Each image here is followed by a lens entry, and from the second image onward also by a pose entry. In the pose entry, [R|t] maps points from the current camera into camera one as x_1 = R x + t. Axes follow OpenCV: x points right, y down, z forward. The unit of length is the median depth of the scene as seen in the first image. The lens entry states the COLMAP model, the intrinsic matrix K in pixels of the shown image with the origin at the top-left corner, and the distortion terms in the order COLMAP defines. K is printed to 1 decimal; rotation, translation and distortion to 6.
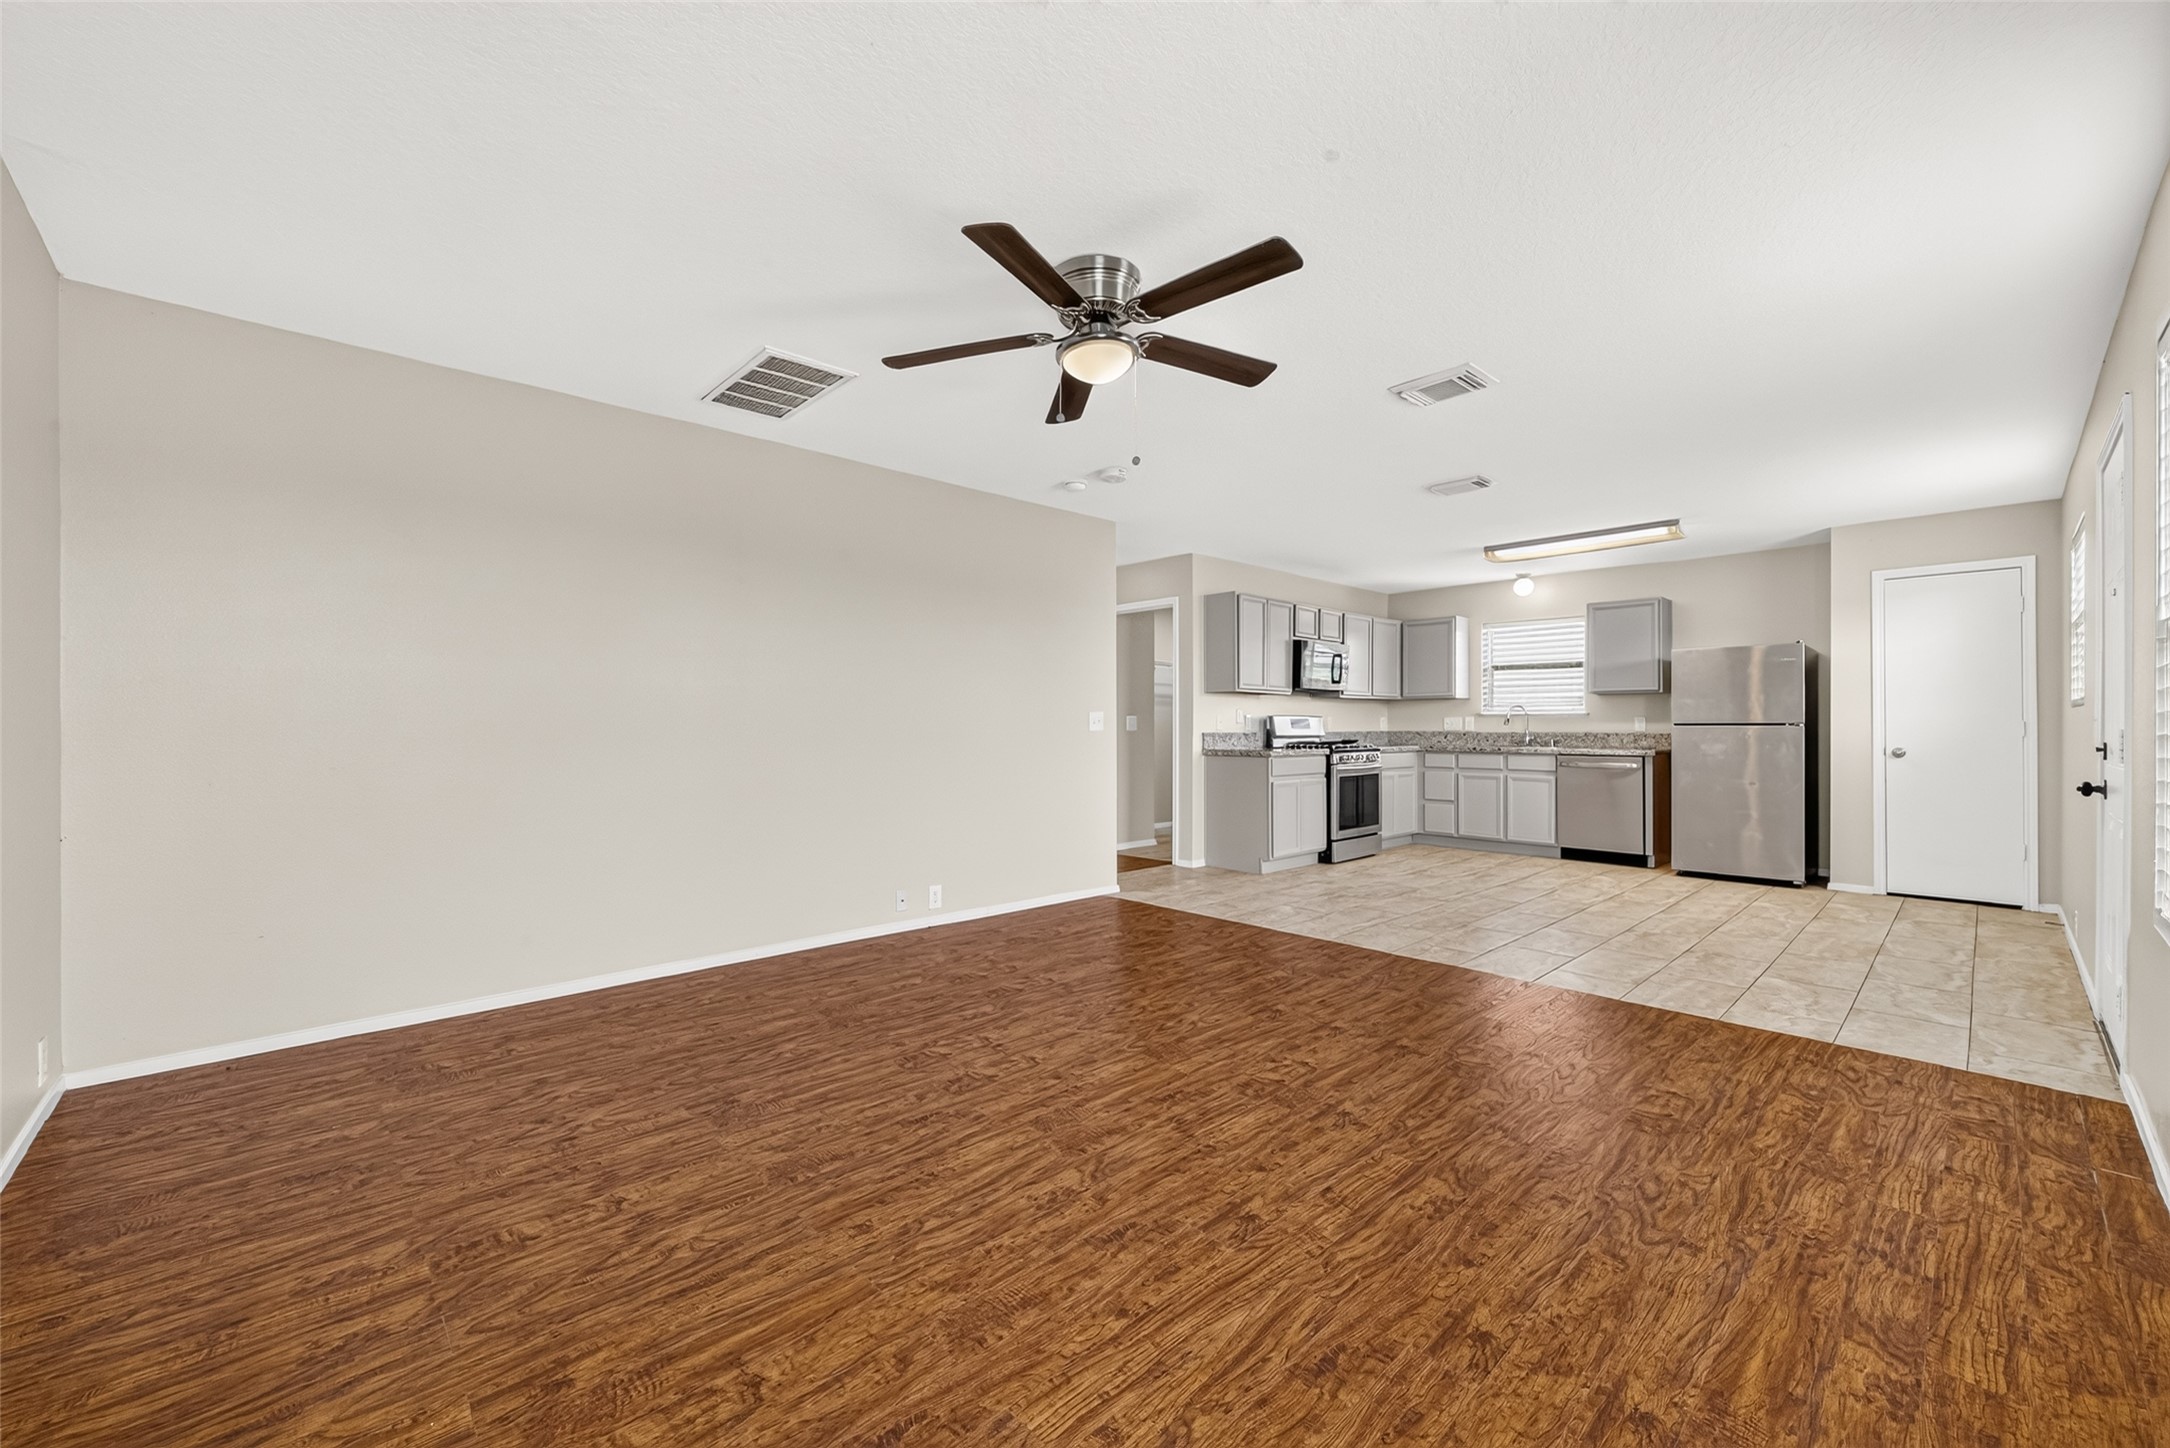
lens RADIAL K [[865.8, 0, 1085.0], [0, 865.8, 724.0], [0, 0, 1]] dist [0.000280, 0.000595]
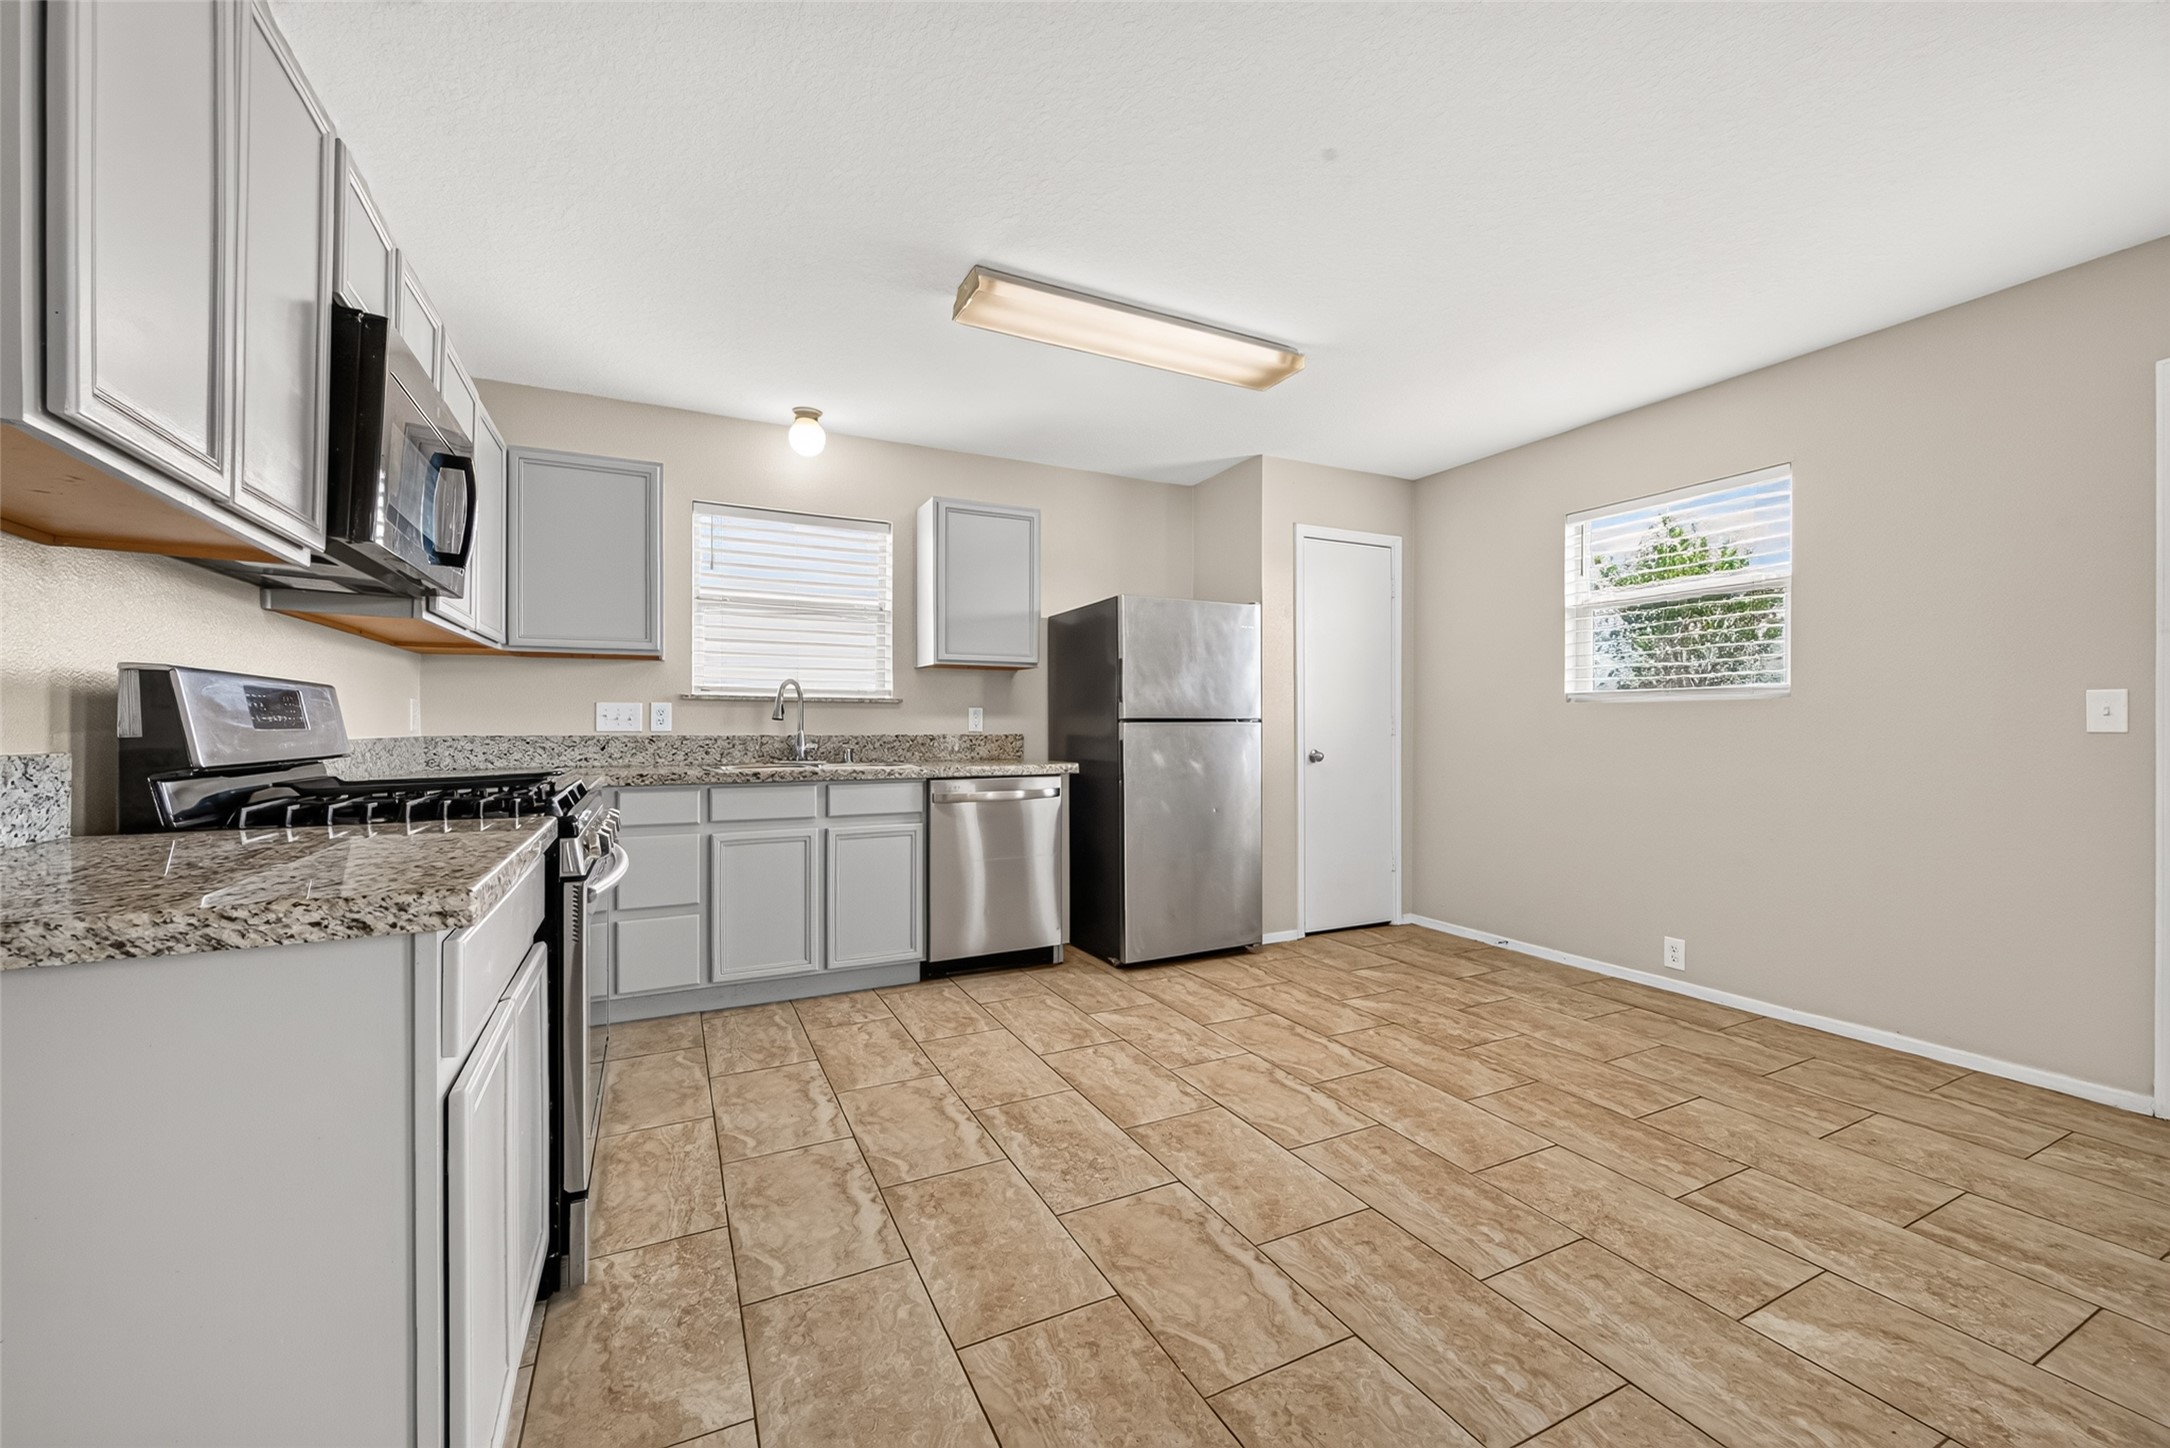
lens RADIAL K [[865.8, 0, 1085.0], [0, 865.8, 724.0], [0, 0, 1]] dist [0.000280, 0.000595]
pose [[0.287775, 0.001268, 0.957697, 0.085925], [-0.001042, 0.999999, -0.001011, 0.003277], [-0.957697, -0.000707, 0.287776, 0.735999]]
